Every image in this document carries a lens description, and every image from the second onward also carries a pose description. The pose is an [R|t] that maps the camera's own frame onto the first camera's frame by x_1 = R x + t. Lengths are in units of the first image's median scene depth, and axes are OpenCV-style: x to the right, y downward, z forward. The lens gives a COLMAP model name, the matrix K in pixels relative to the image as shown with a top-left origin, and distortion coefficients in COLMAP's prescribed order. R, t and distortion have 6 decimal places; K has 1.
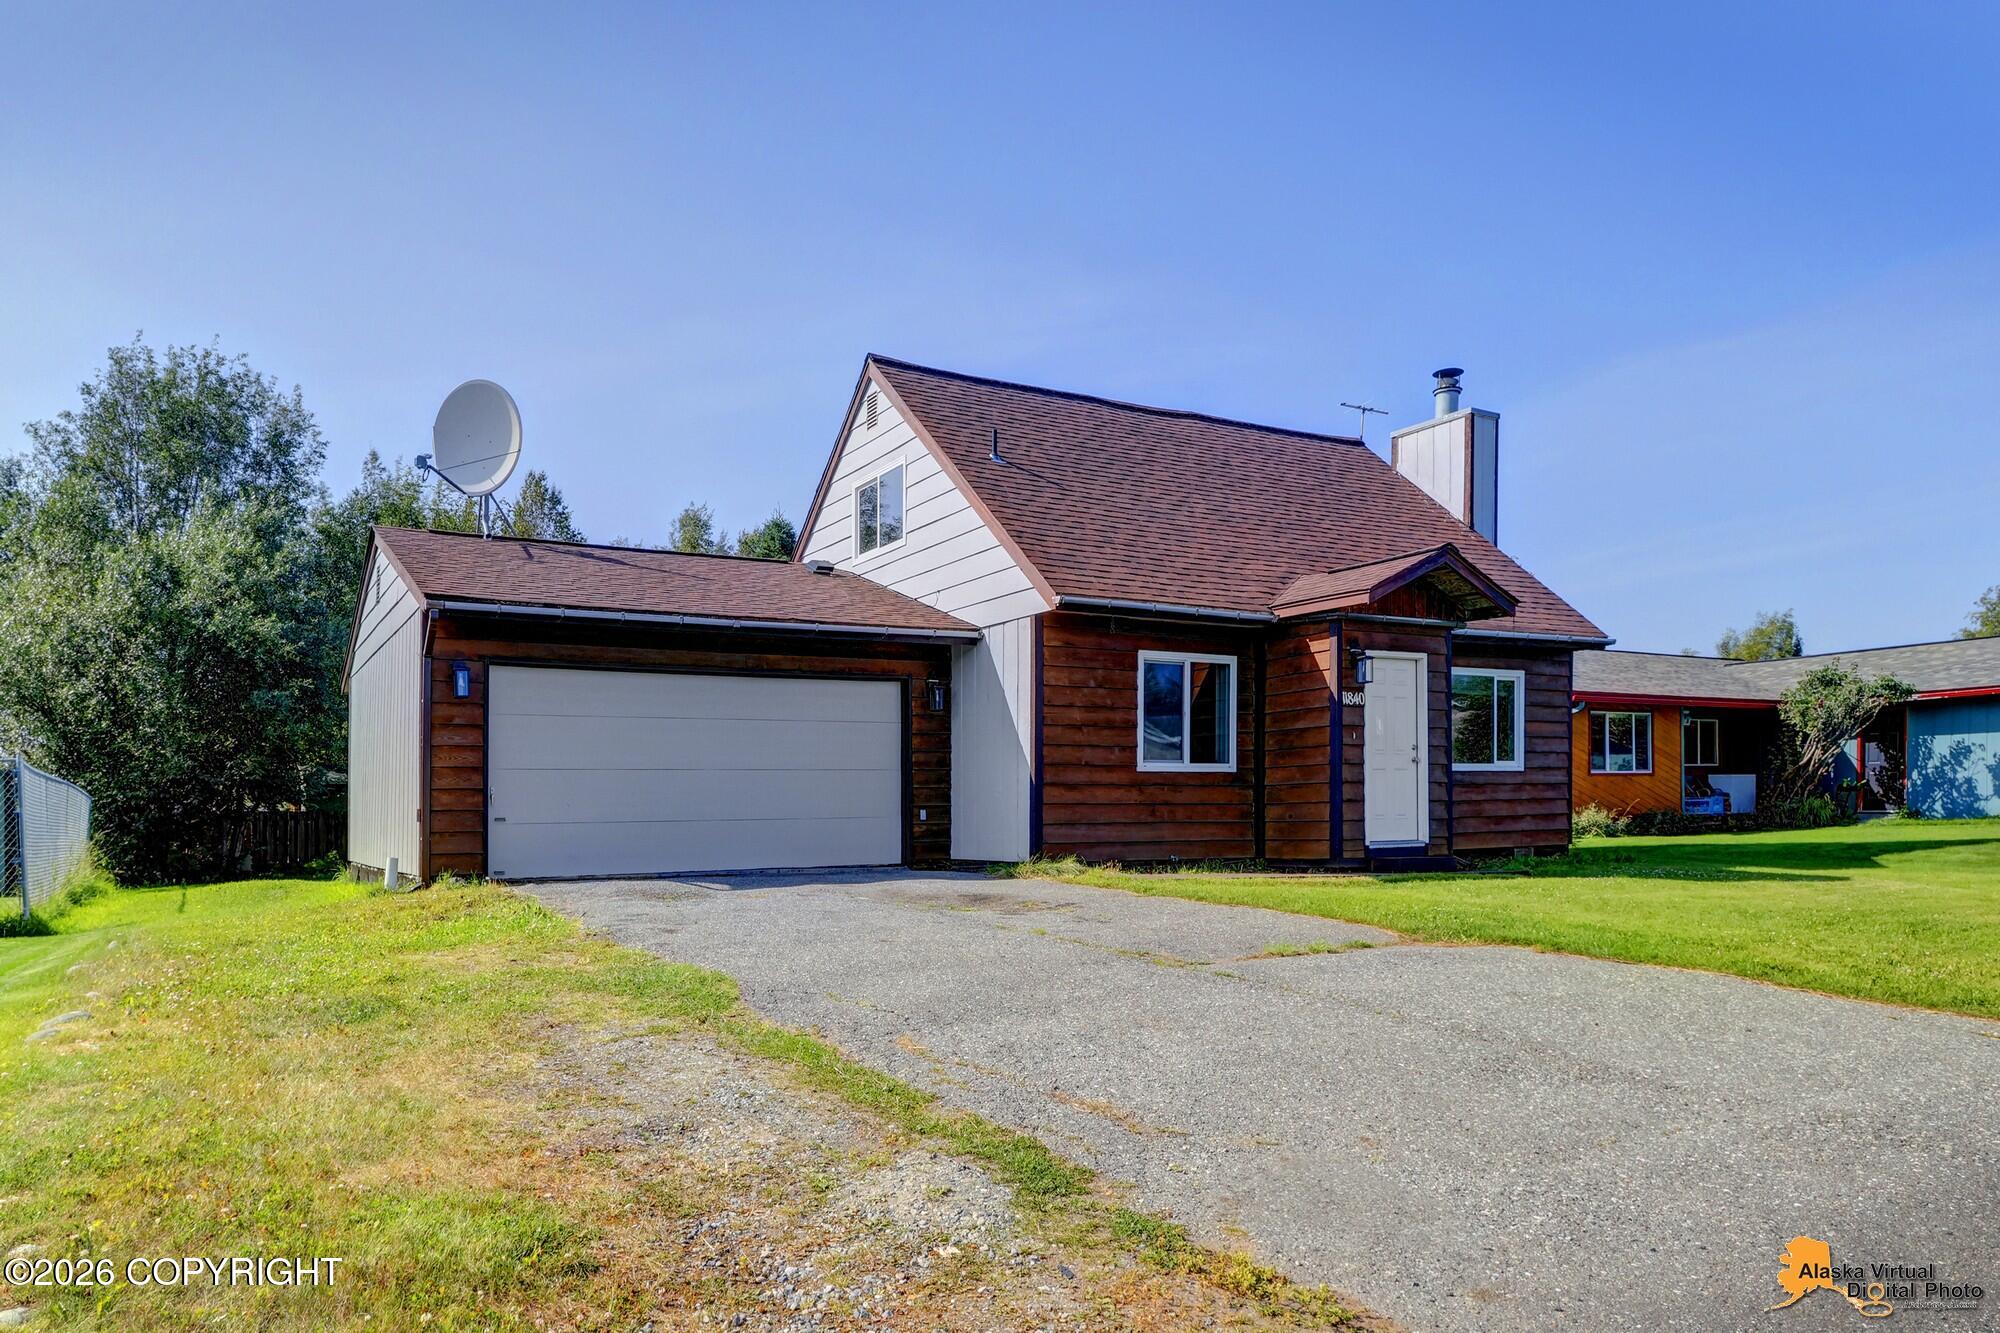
lens RADIAL K [[1334.8, 0, 1008.1], [0, 1334.8, 831.1], [0, 0, 1]] dist [0.000405, 0.001251]
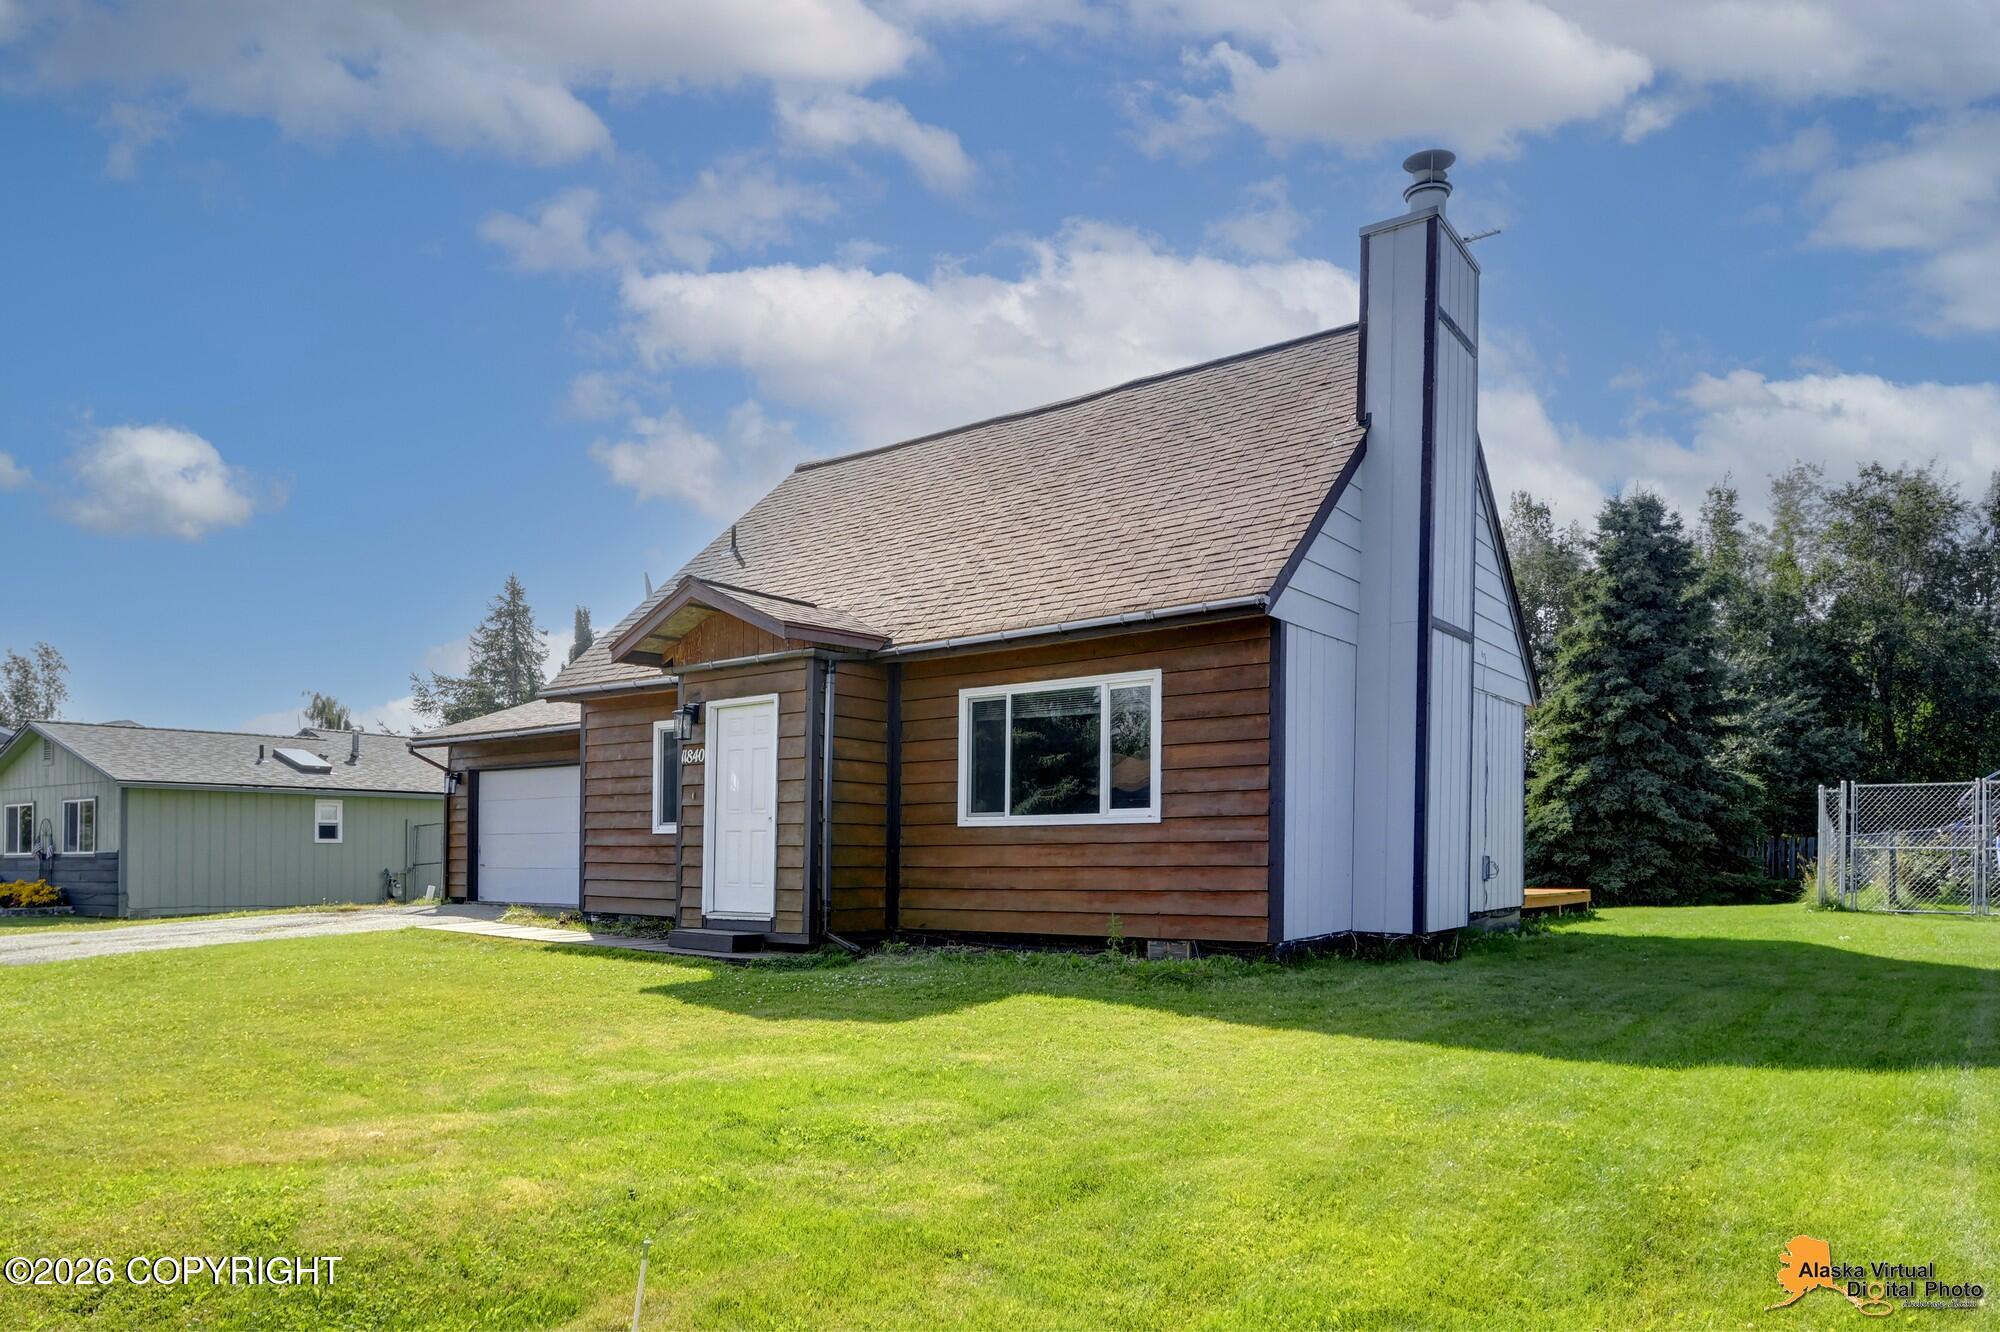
lens RADIAL K [[1353.1, 0, 996.9], [0, 1353.1, 869.6], [0, 0, 1]] dist [-0.001905, 0.000325]
pose [[0.361523, 0.029054, -0.931910, 1.186907], [-0.013556, 0.999572, 0.025905, -0.046403], [0.932264, 0.003268, 0.361763, 0.834486]]
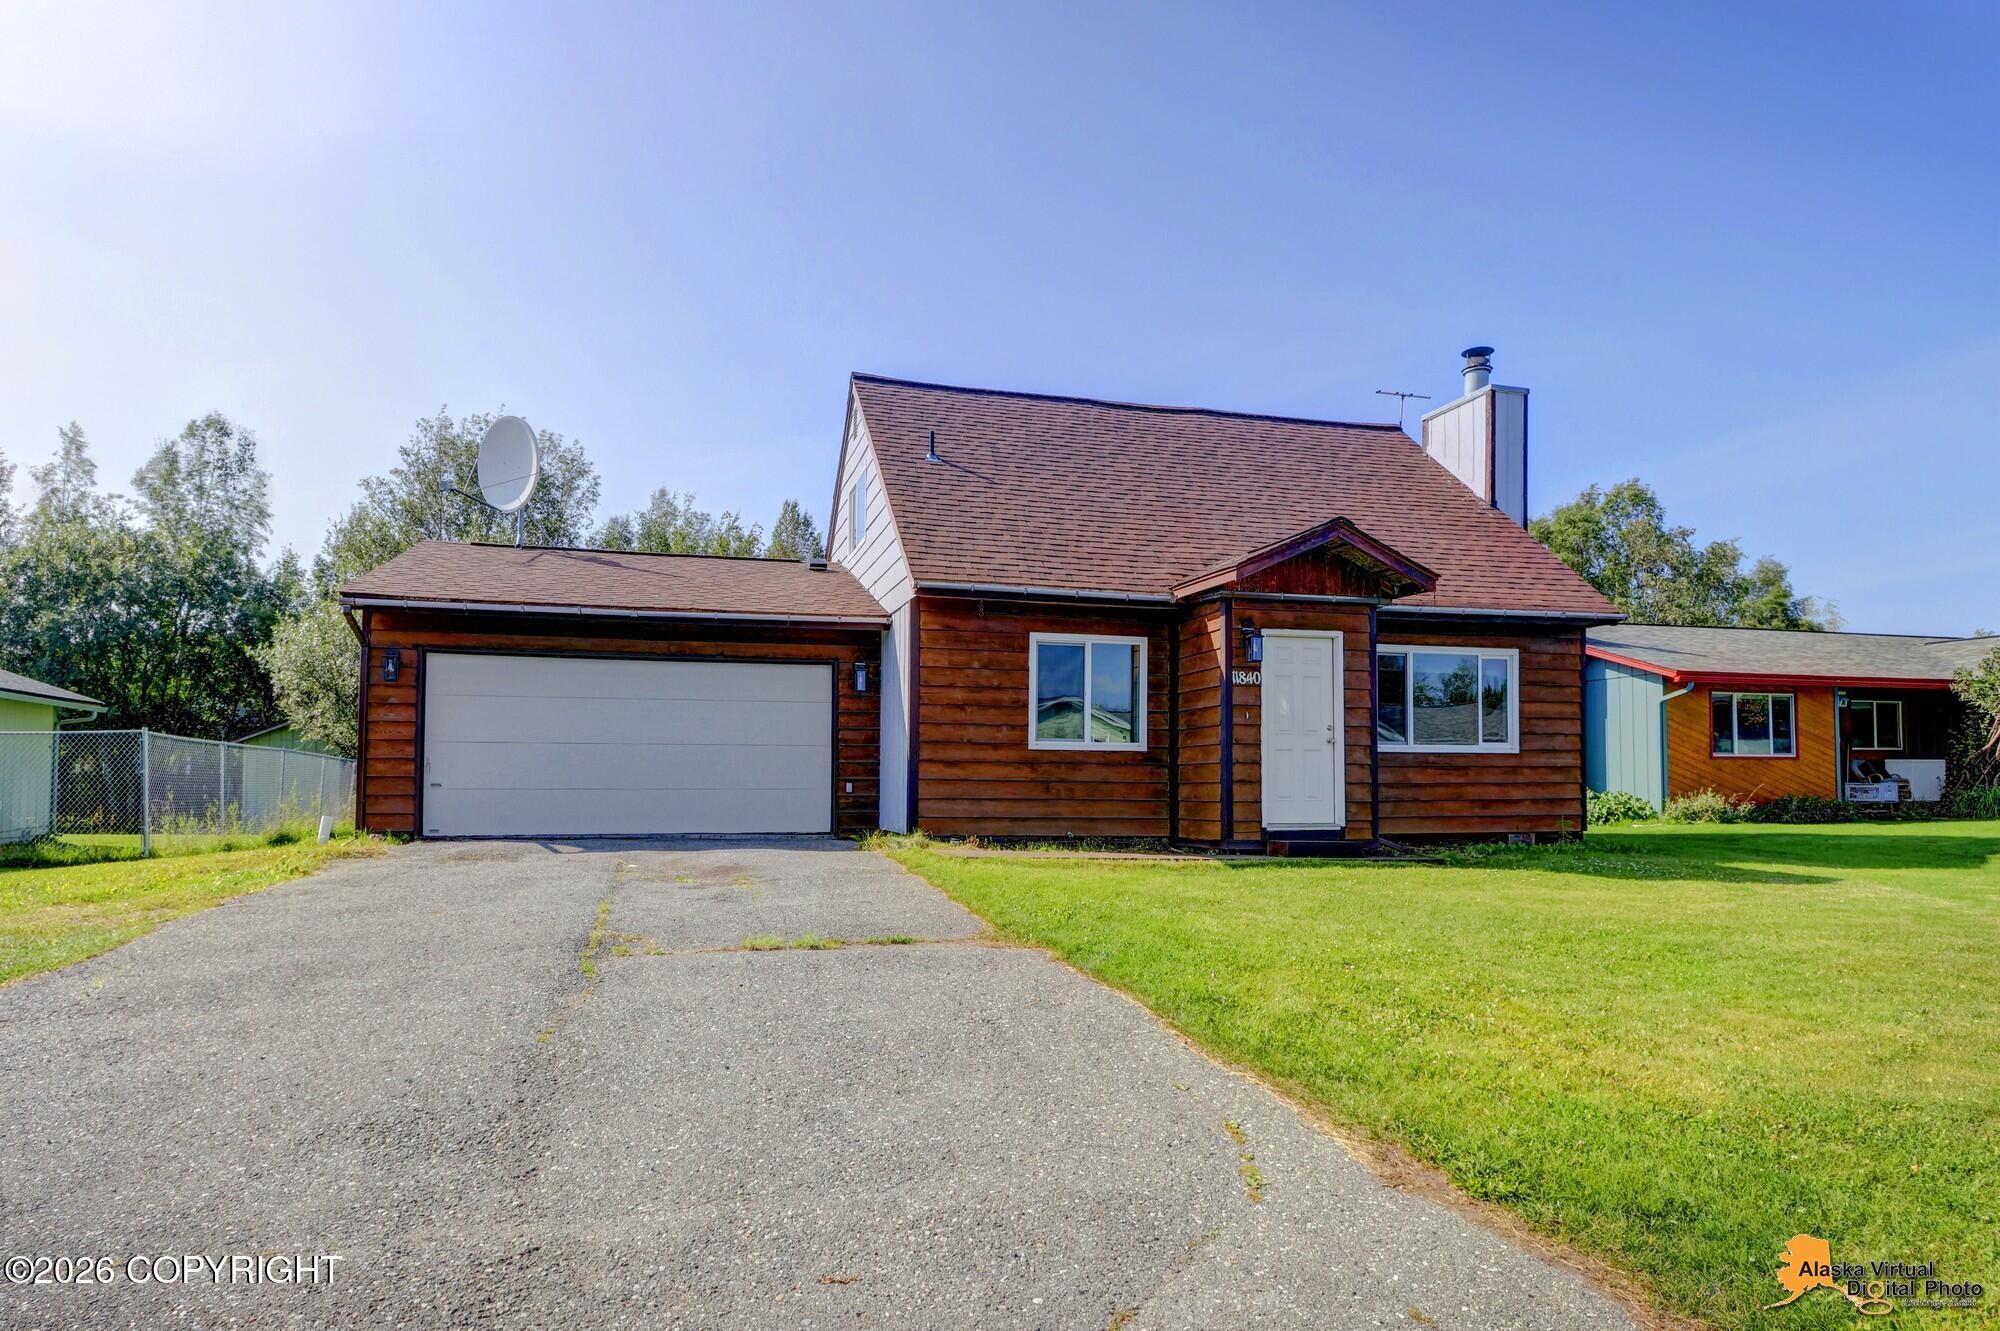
lens RADIAL K [[1128.5, 0, 1027.4], [0, 1128.5, 760.6], [0, 0, 1]] dist [0.003383, 0.000441]
pose [[0.964621, 0.013242, -0.263308, 0.315149], [-0.021778, 0.999327, -0.029526, -0.009945], [0.262739, 0.034216, 0.964260, 0.152768]]
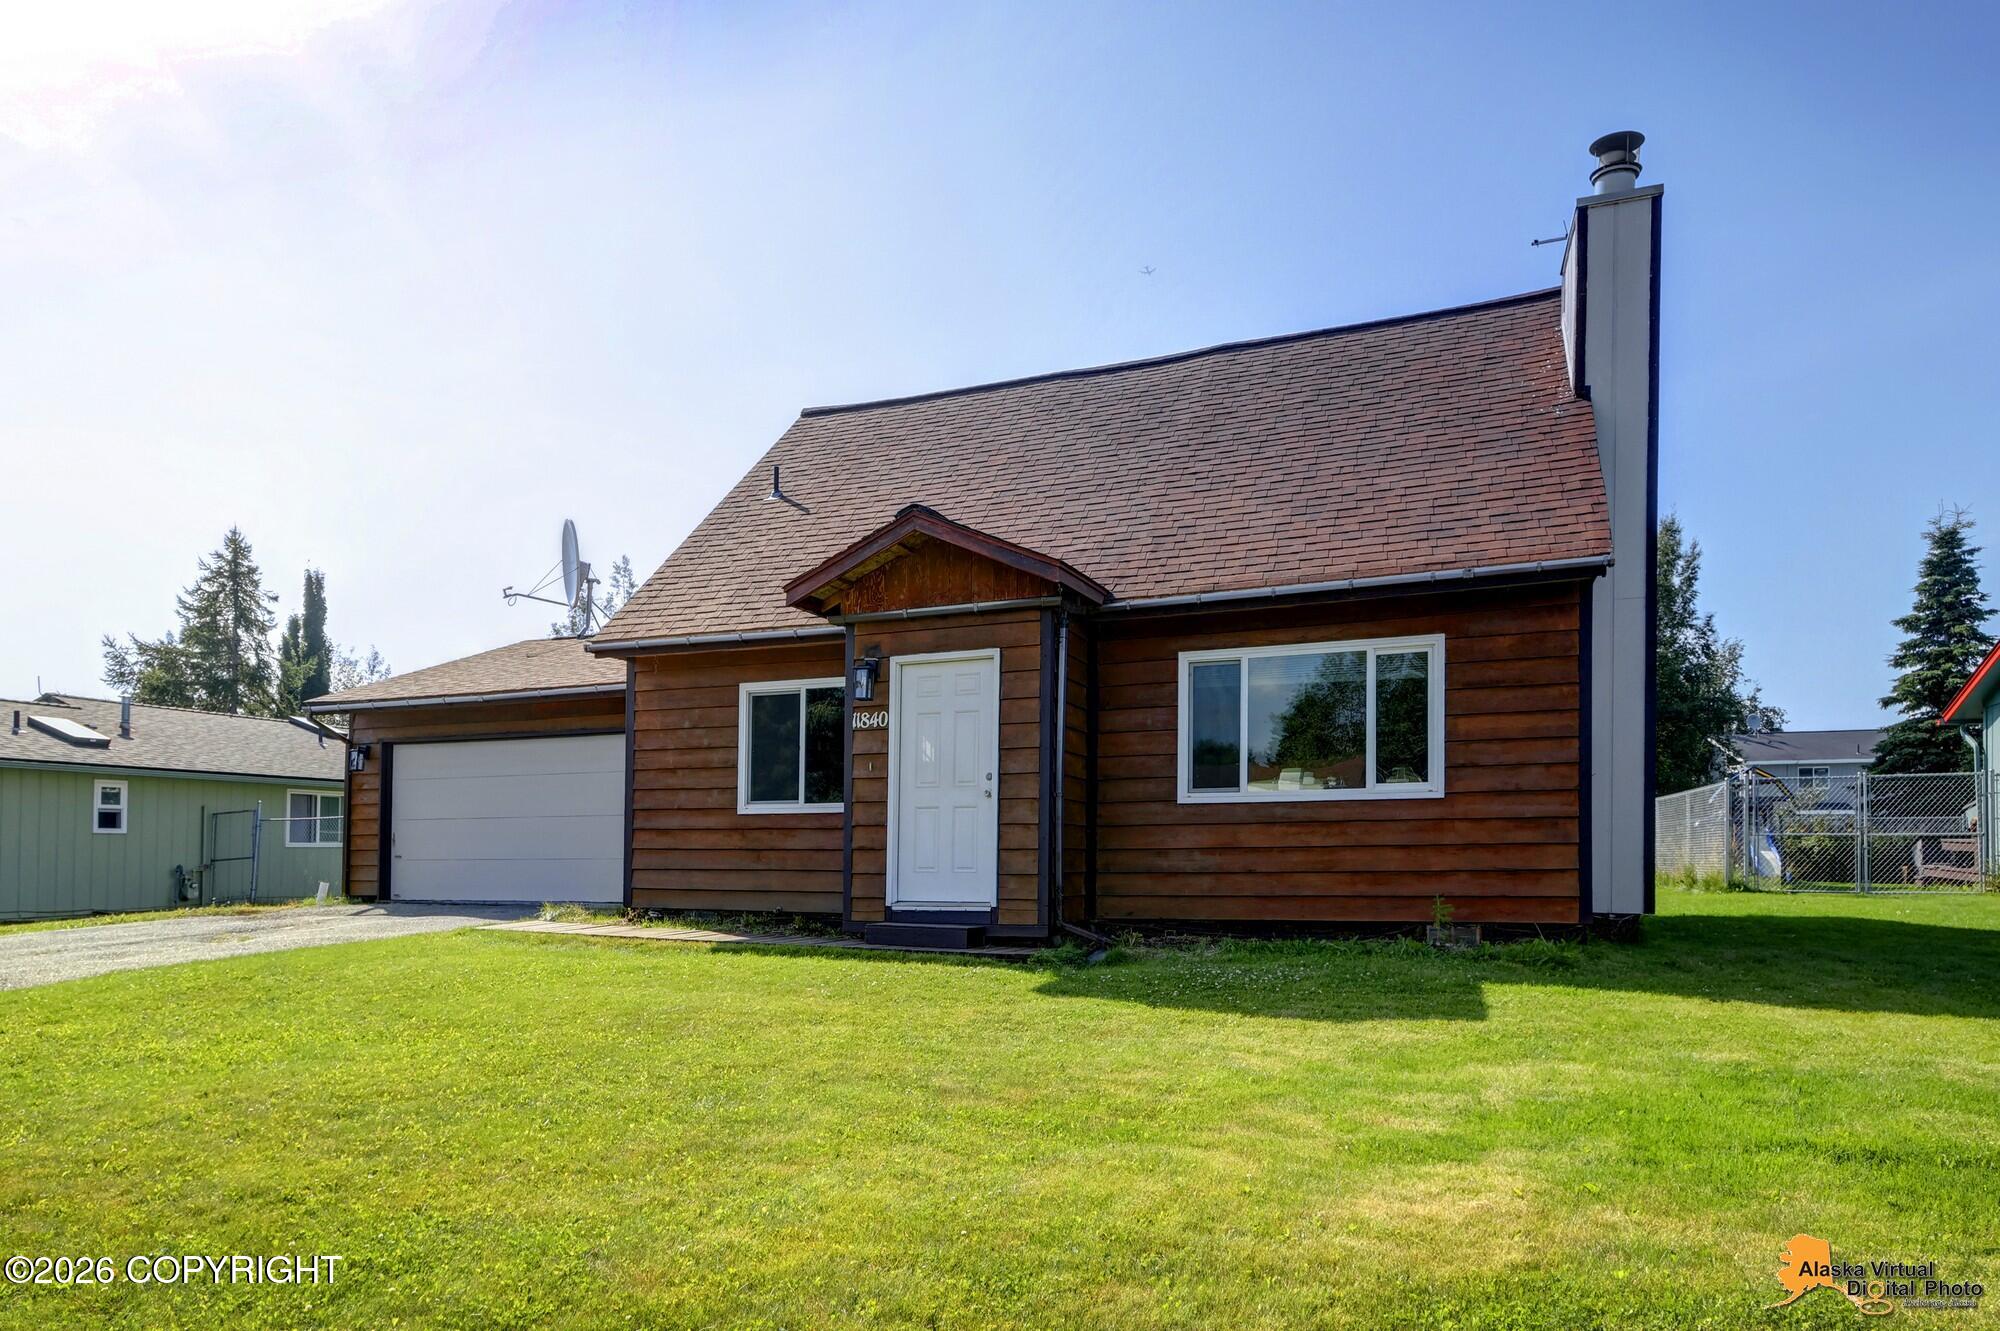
lens RADIAL K [[1334.8, 0, 1008.1], [0, 1334.8, 830.1], [0, 0, 1]] dist [0.000405, 0.001251]
pose [[0.593382, 0.001468, -0.804919, 0.923340], [-0.012936, 0.999887, -0.007714, -0.028095], [0.804817, 0.014990, 0.593334, 0.581695]]
